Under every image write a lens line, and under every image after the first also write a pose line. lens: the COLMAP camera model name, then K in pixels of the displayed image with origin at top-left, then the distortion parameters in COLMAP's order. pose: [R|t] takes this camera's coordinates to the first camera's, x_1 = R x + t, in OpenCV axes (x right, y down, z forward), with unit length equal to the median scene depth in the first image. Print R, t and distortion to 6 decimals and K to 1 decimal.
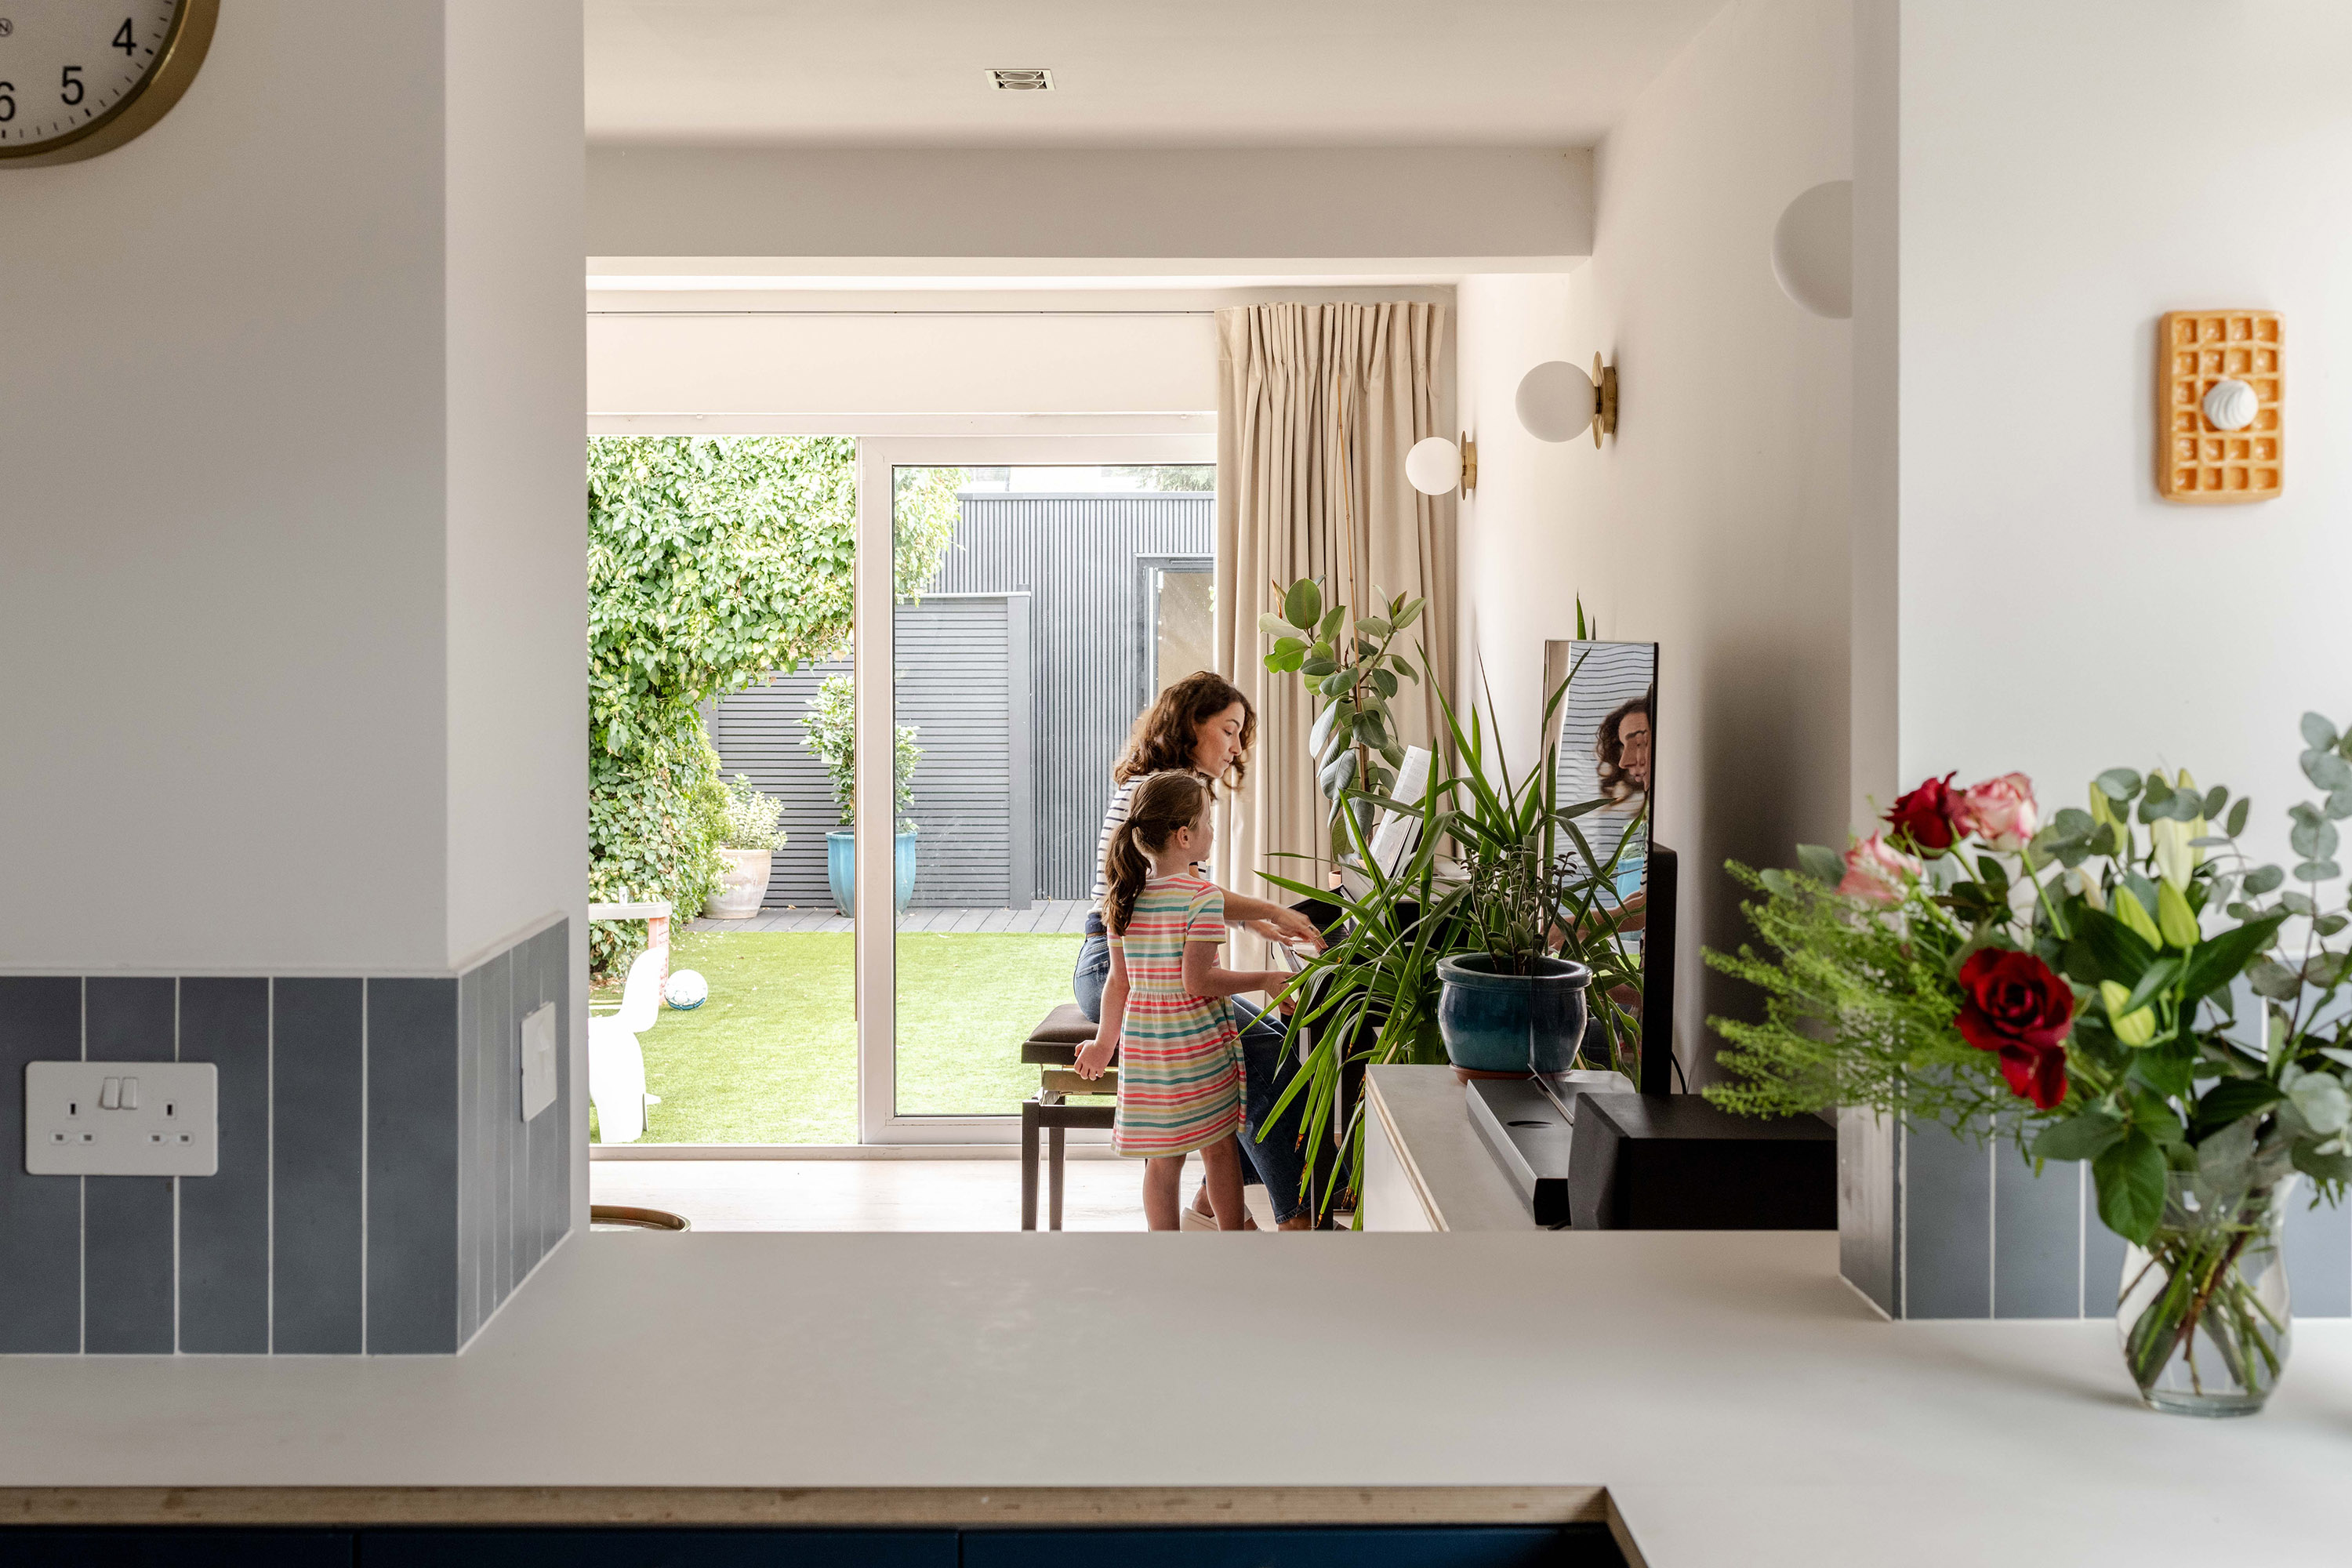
lens RADIAL K [[3350.8, 0, 1171.9], [0, 3350.8, 739.0], [0, 0, 1]] dist [-0.028079, -0.155315]
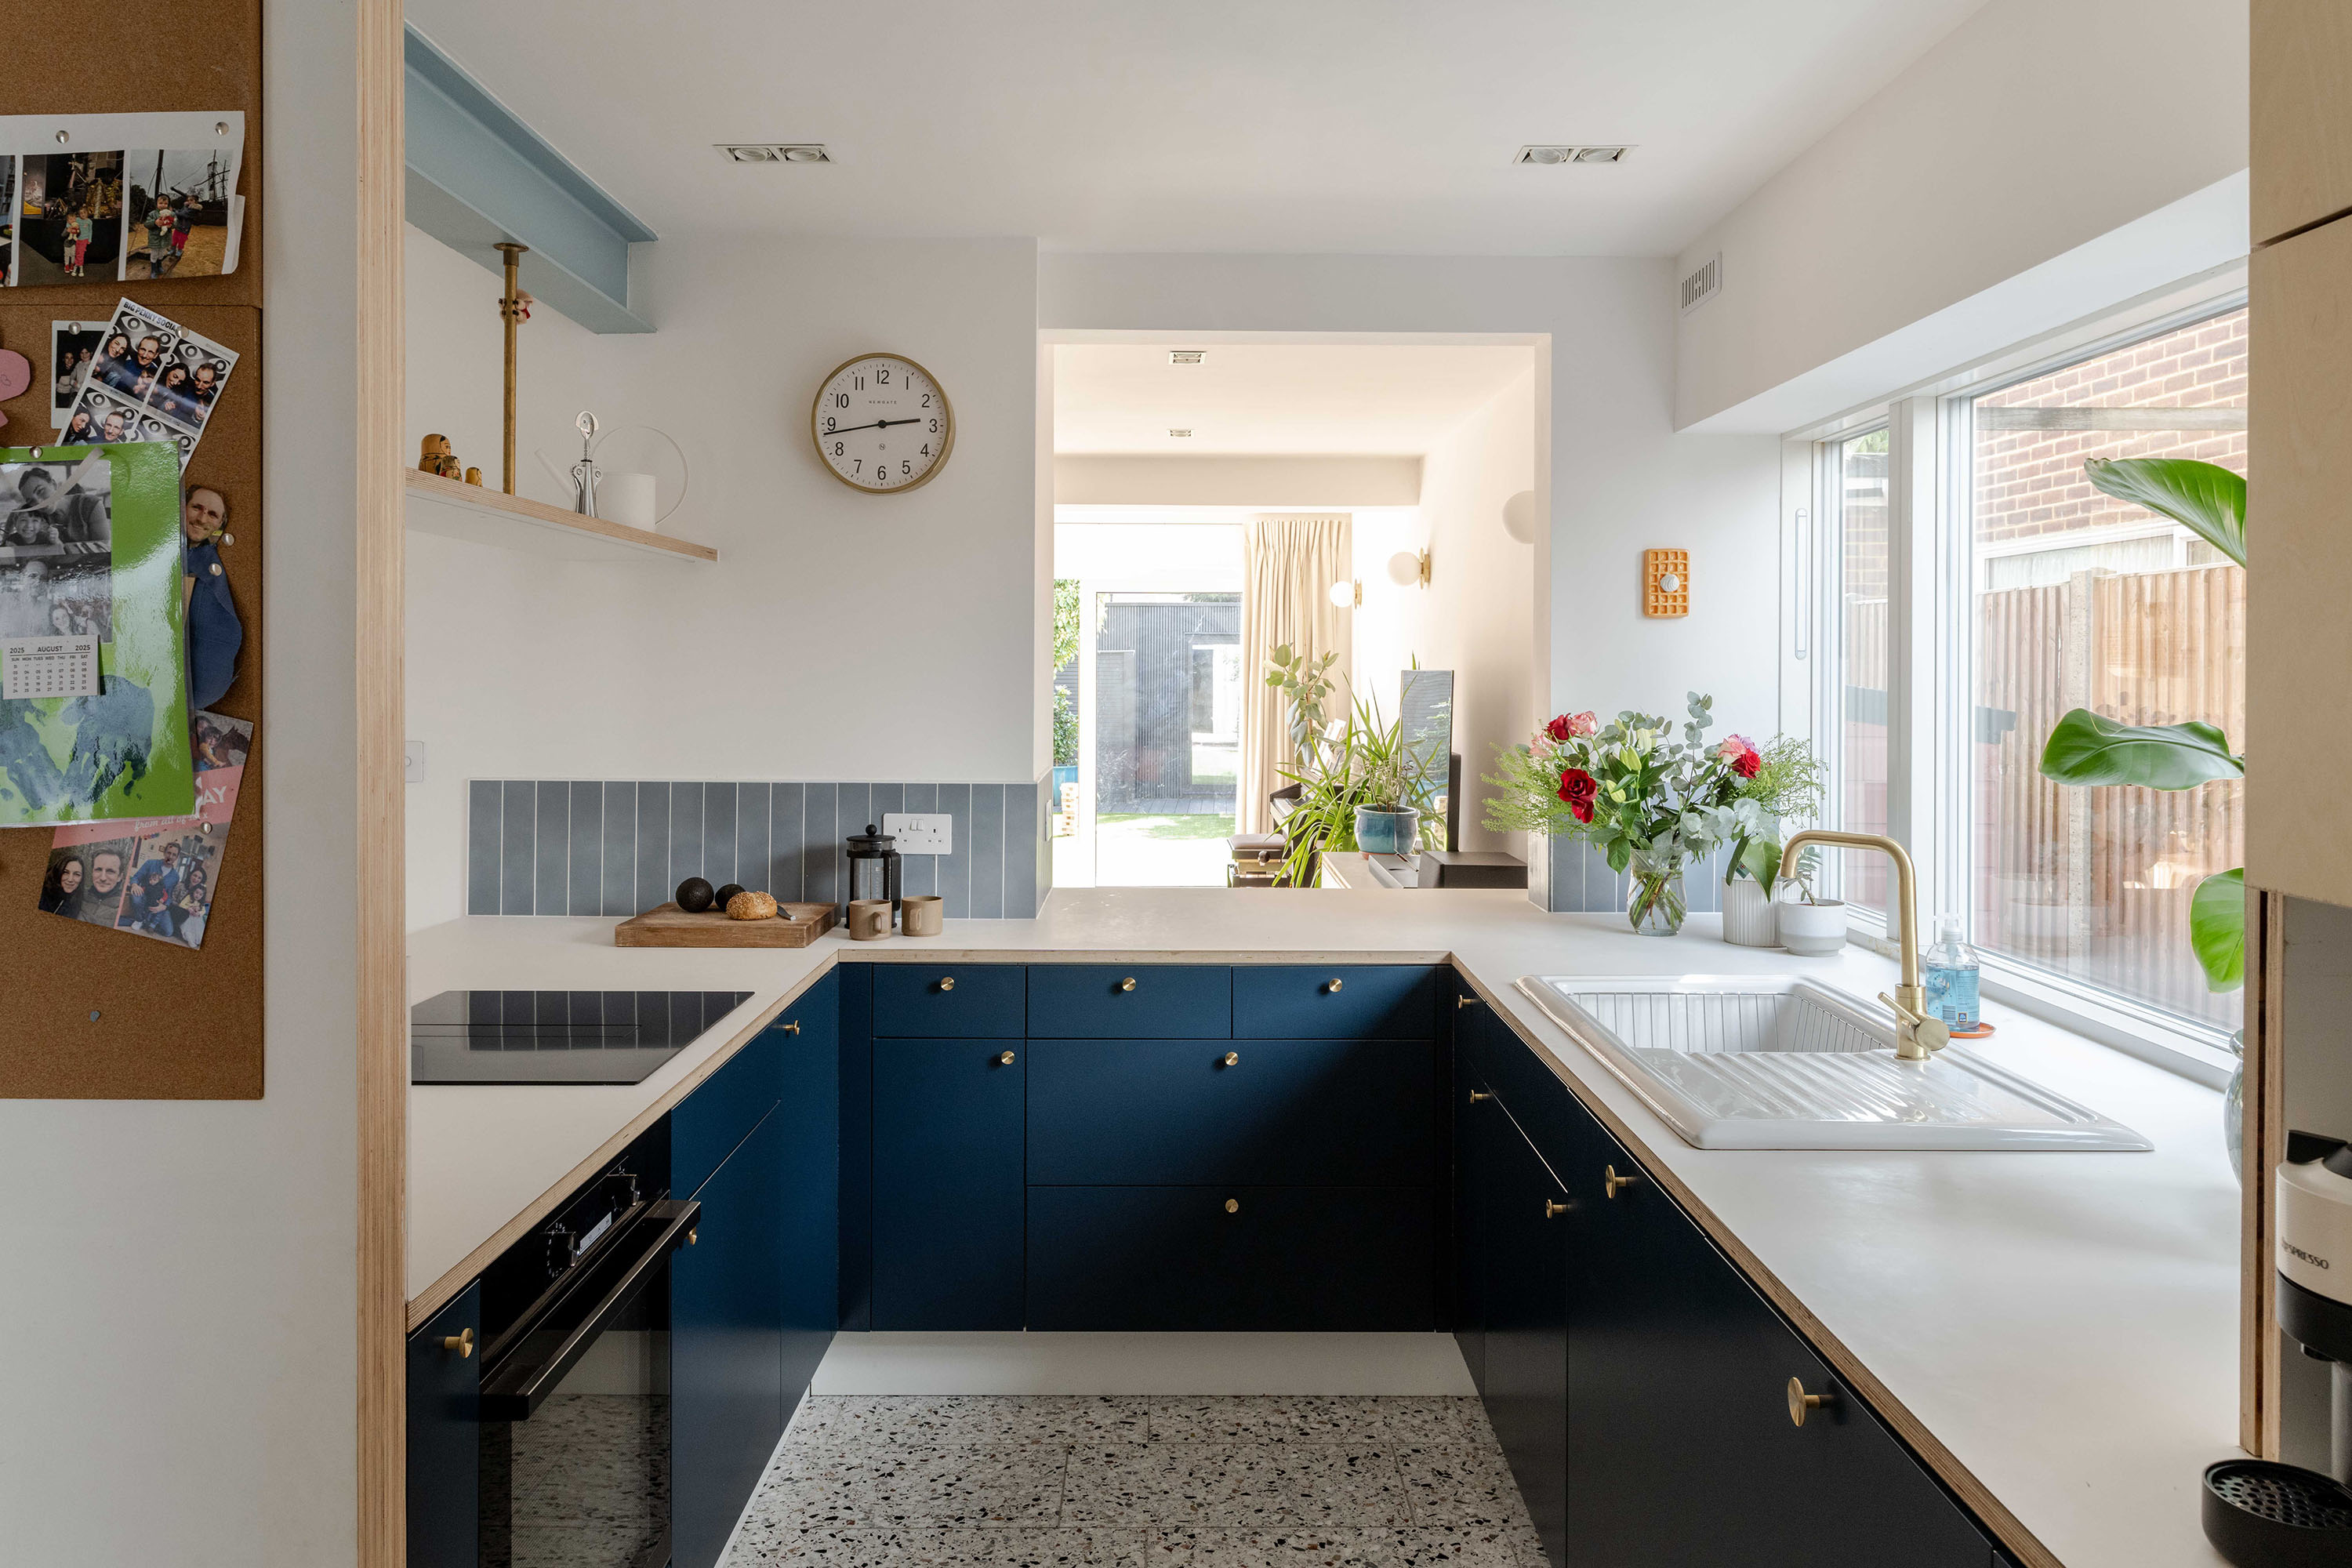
lens RADIAL K [[1703.7, 0, 1179.9], [0, 1703.7, 695.3], [0, 0, 1]] dist [-0.002161, 0.000641]
pose [[0.999988, 0.004591, -0.001512, -0.053405], [-0.004617, 0.999832, -0.017753, 0.012482], [0.001431, 0.017760, 0.999841, -0.252789]]
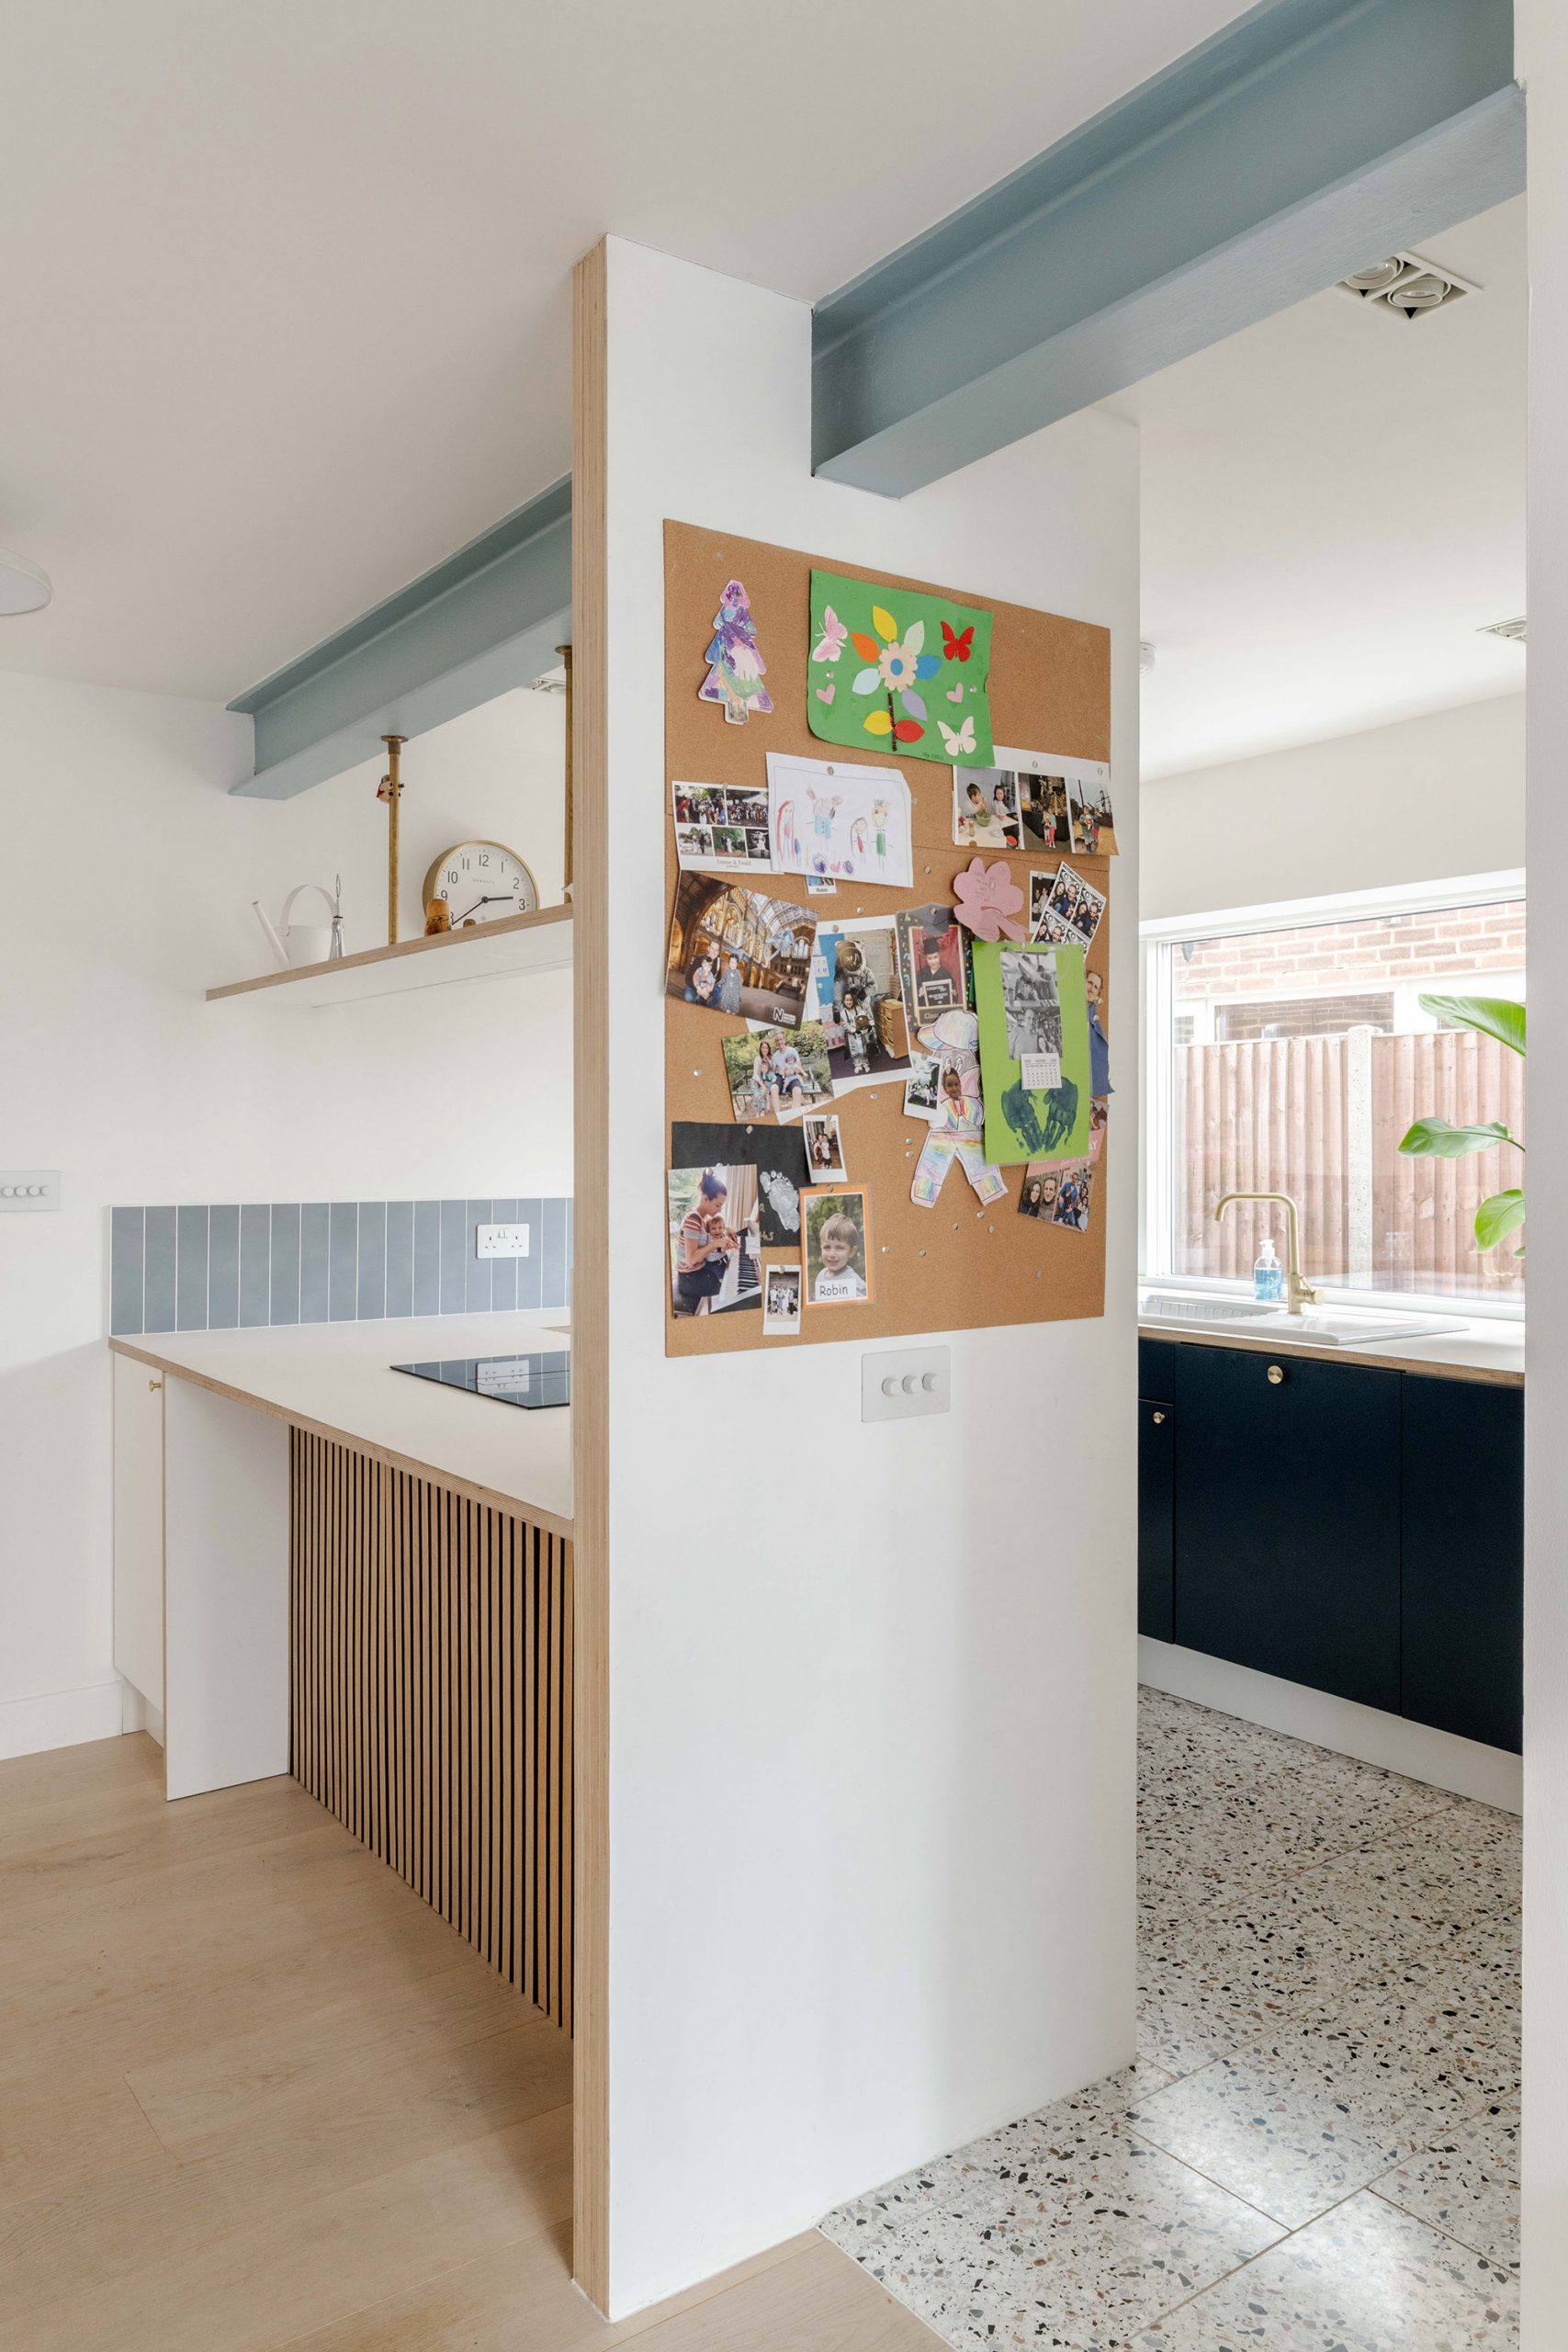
lens RADIAL K [[1703.5, 0, 784.0], [0, 1703.5, 1176.0], [0, 0, 1]] dist [-0.002161, 0.000641]
pose [[0.804641, -0.012773, 0.593624, -0.645369], [0.020749, 0.999763, -0.006613, 0.037802], [-0.593399, 0.017638, 0.804715, -0.327751]]
